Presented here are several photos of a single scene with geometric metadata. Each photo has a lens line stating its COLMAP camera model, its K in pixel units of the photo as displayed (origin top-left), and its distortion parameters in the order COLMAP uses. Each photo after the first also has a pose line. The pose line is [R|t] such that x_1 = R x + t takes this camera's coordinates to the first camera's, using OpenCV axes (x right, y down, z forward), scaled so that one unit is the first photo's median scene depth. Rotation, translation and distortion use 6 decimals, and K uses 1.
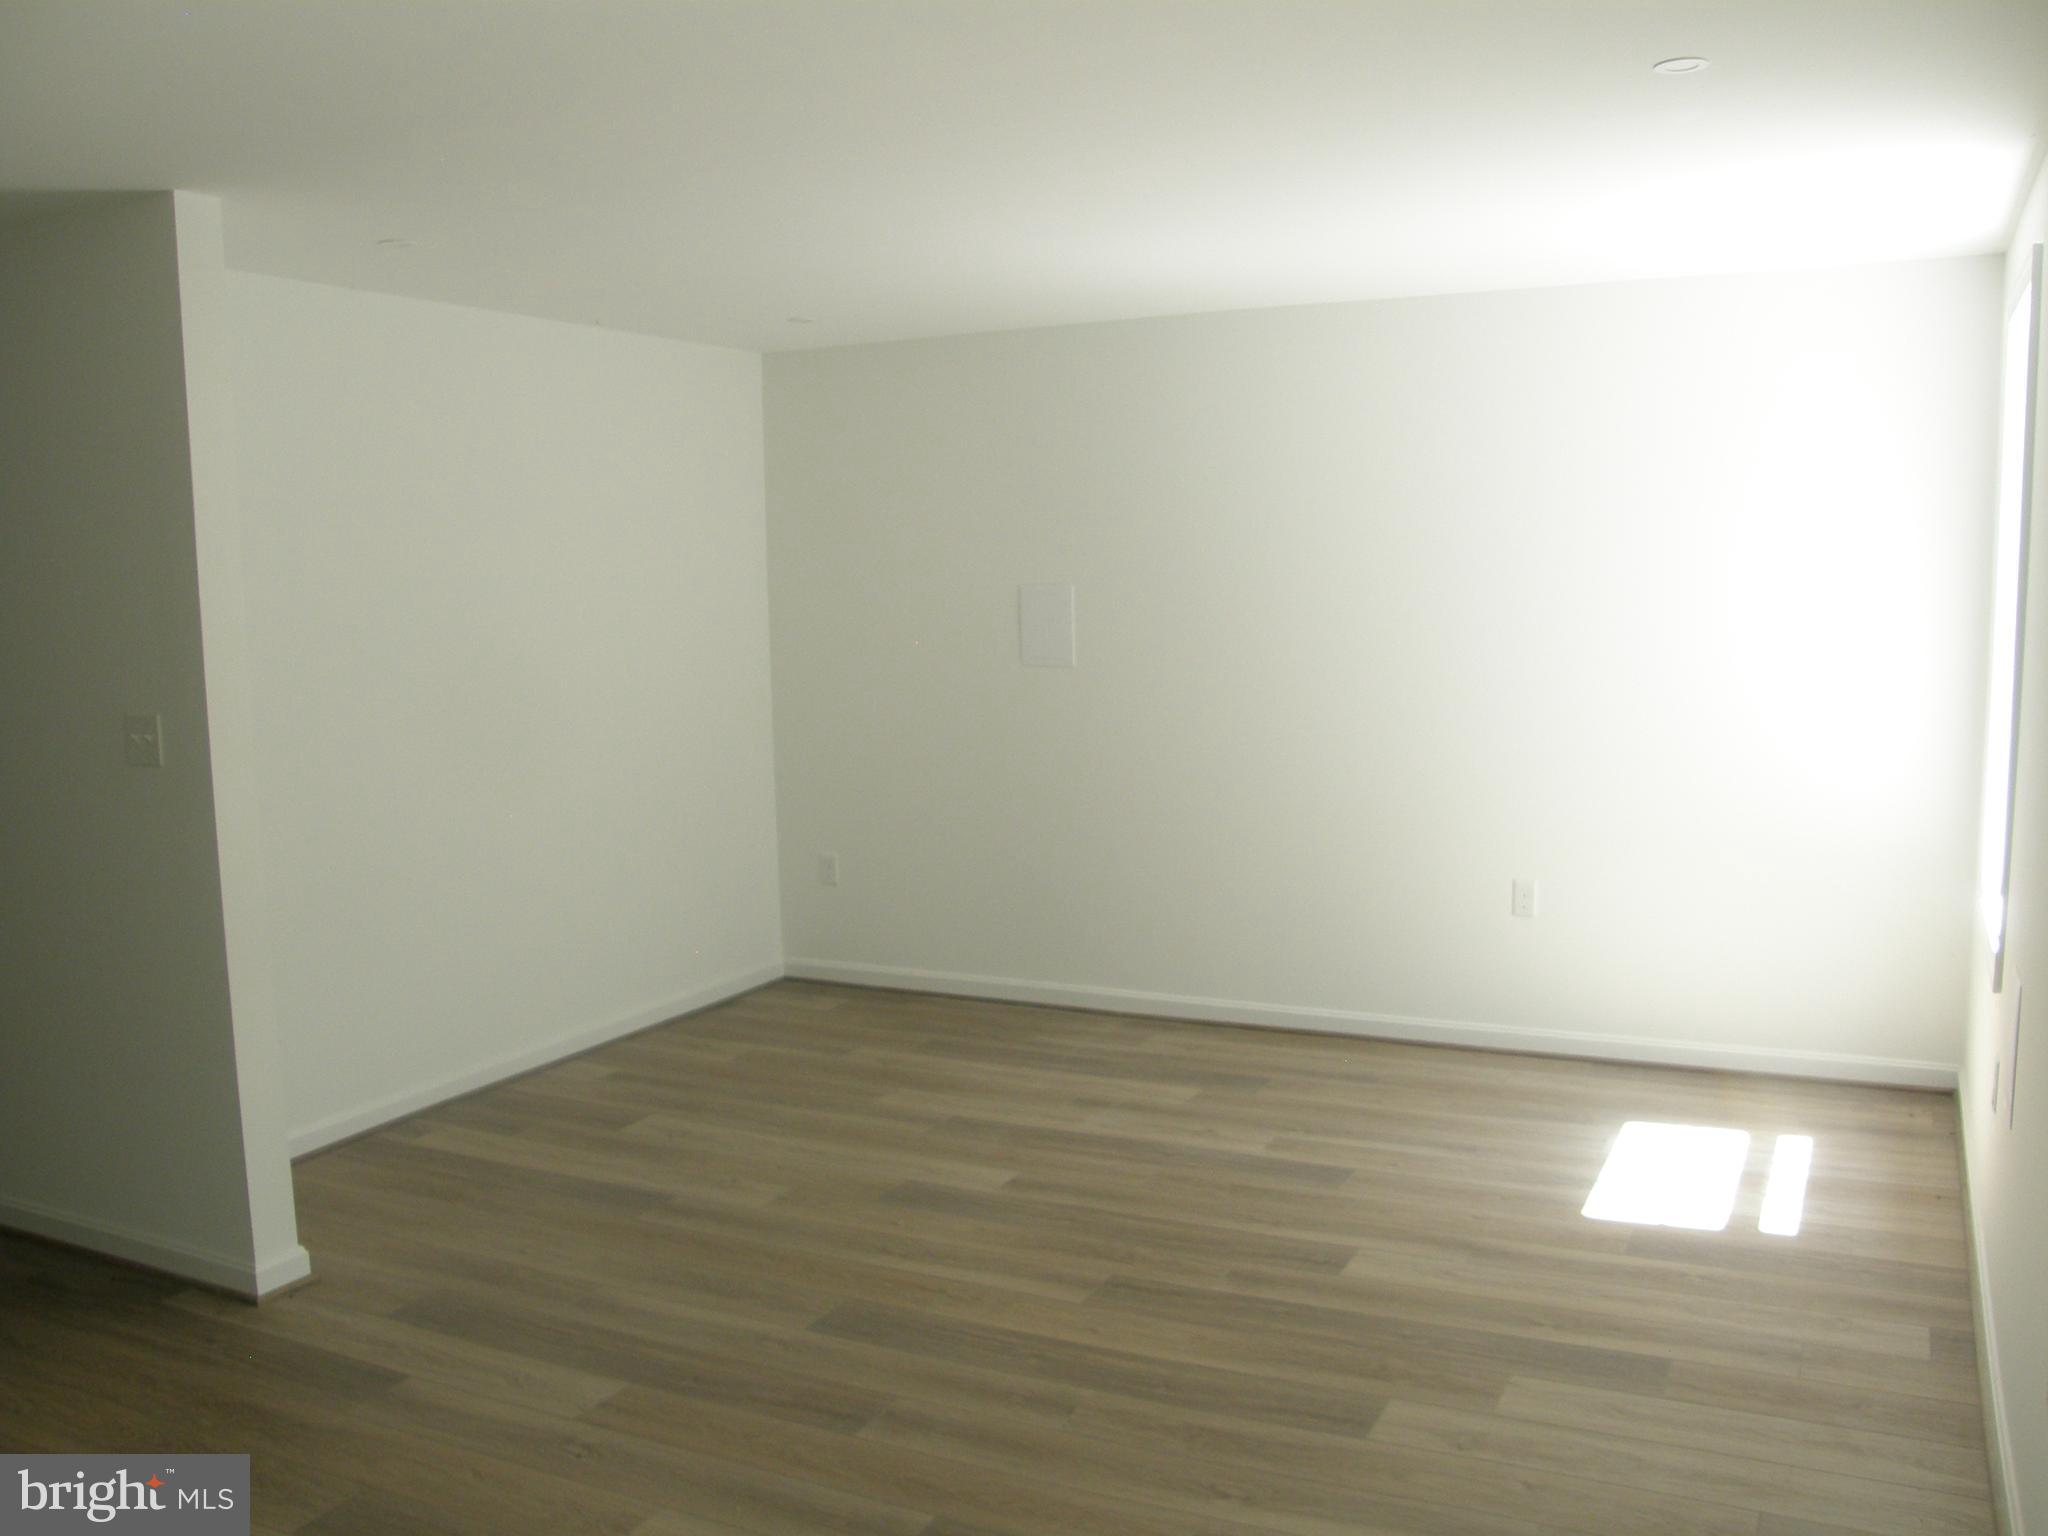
lens RADIAL K [[1780.1, 0, 1017.1], [0, 1780.1, 770.1], [0, 0, 1]] dist [-0.144309, 0.115478]
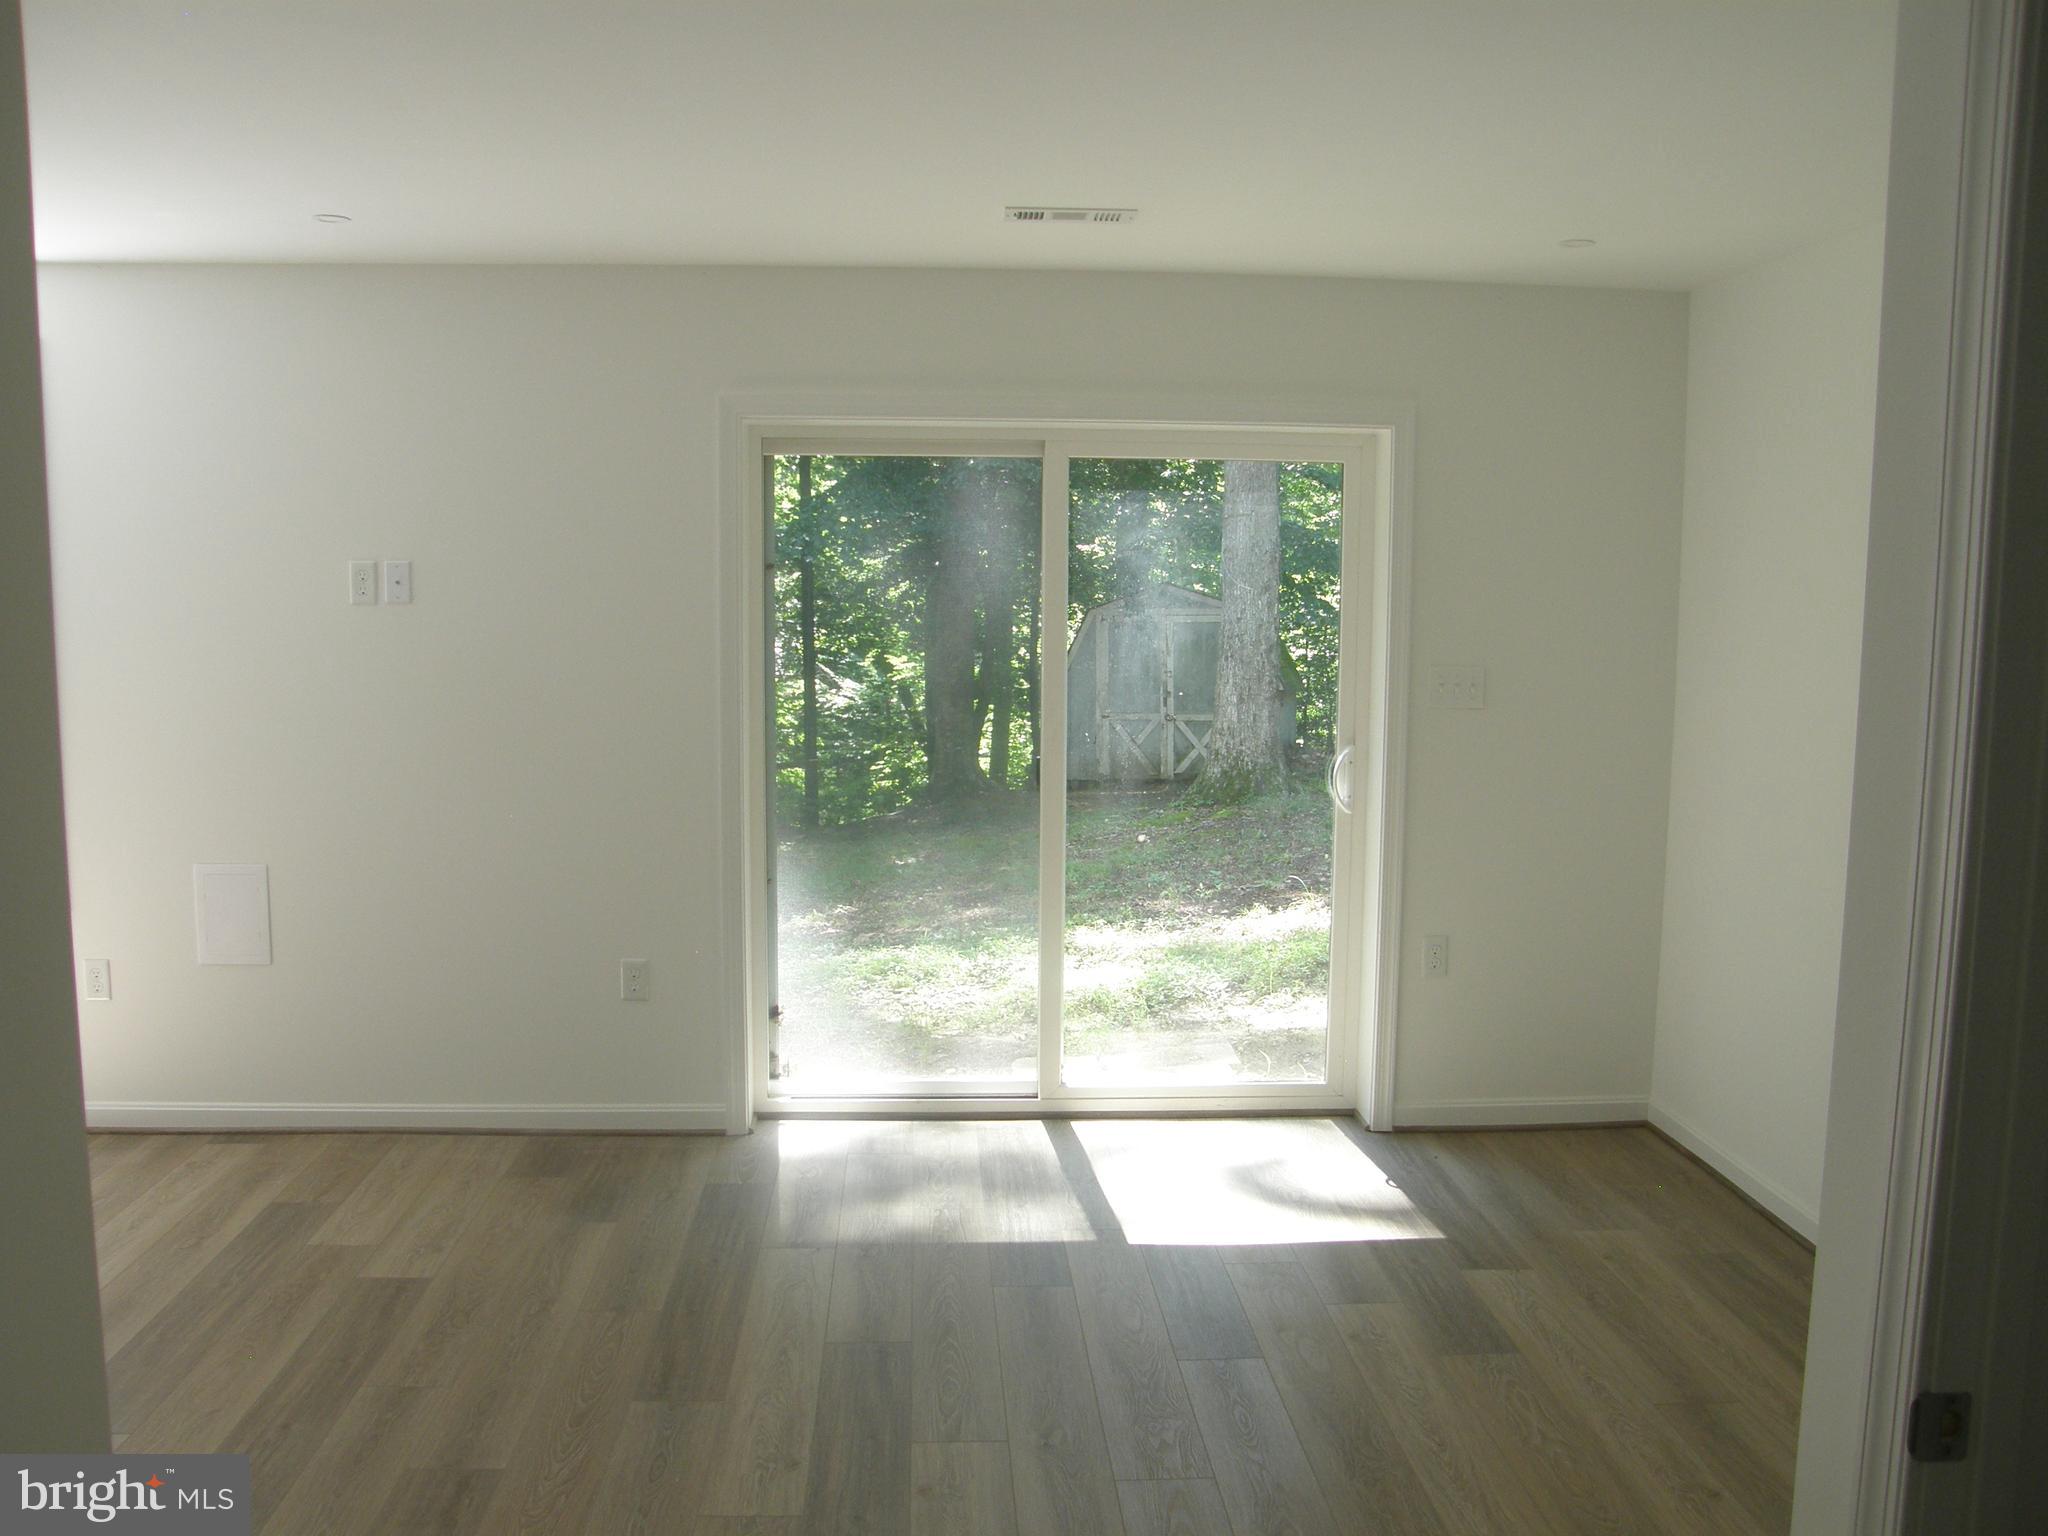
lens RADIAL K [[1780.1, 0, 1027.8], [0, 1780.1, 767.8], [0, 0, 1]] dist [-0.144309, 0.115478]
pose [[-0.493973, -0.075999, 0.866149, -0.693977], [0.098902, 0.984796, 0.142814, -0.073251], [-0.863834, 0.156210, -0.478946, 0.766139]]
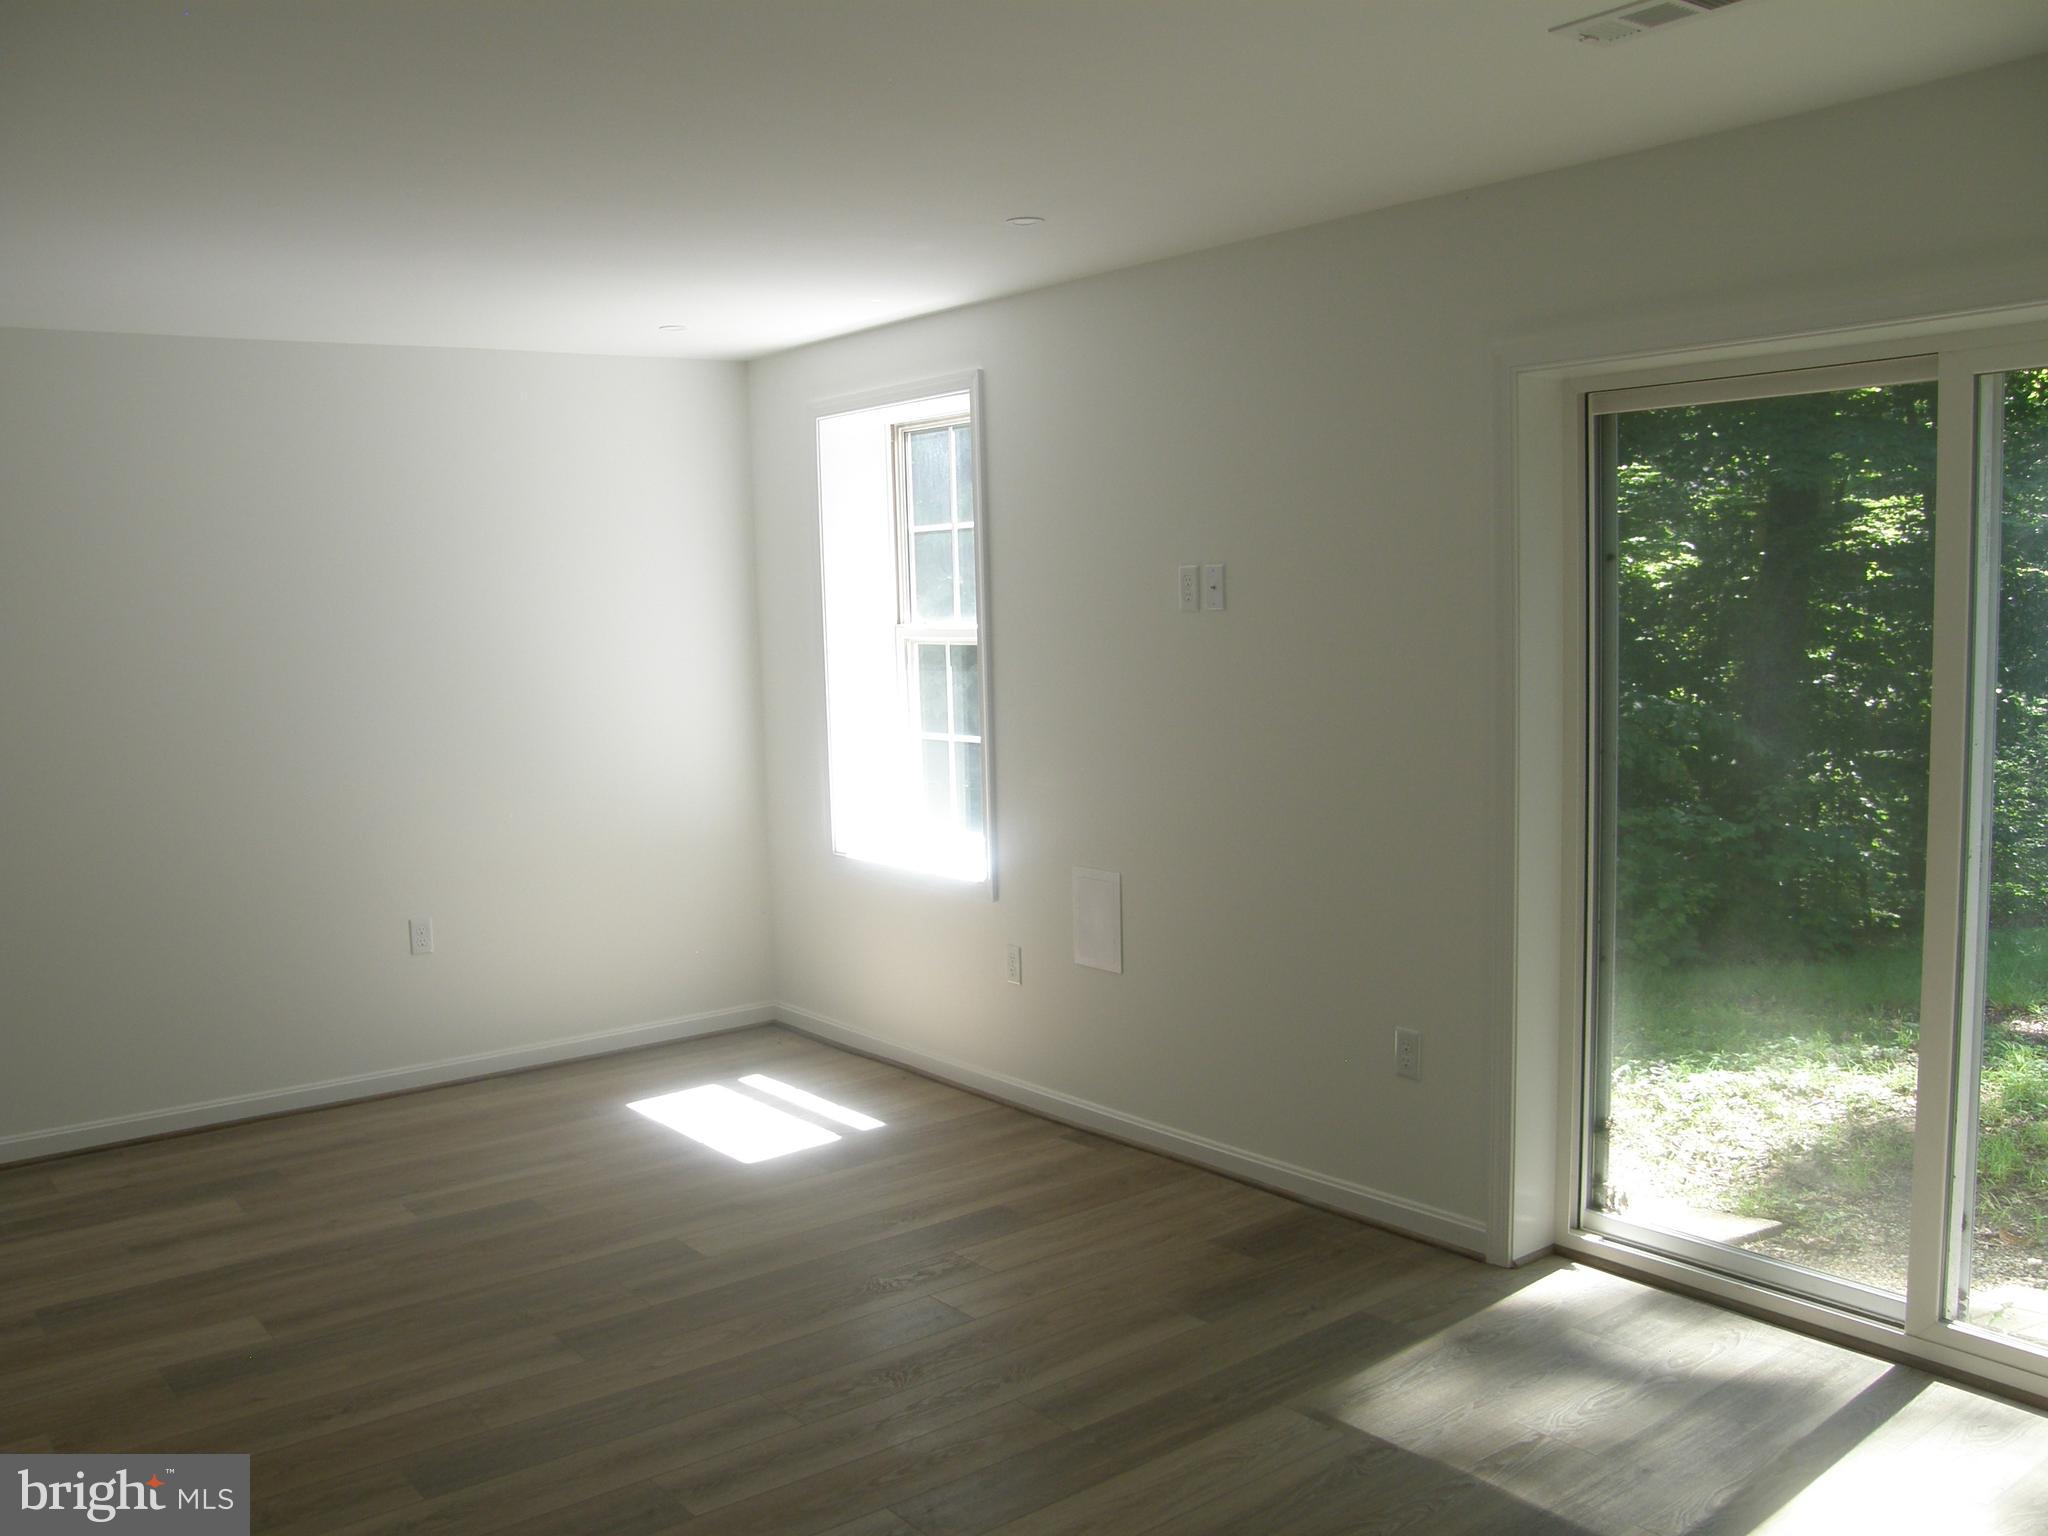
lens RADIAL K [[1780.1, 0, 1009.8], [0, 1780.1, 769.8], [0, 0, 1]] dist [-0.144309, 0.115478]
pose [[0.429868, -0.081227, 0.899231, -0.550706], [0.122006, 0.992036, 0.031286, -0.016195], [-0.894610, 0.096263, 0.436355, 0.270801]]
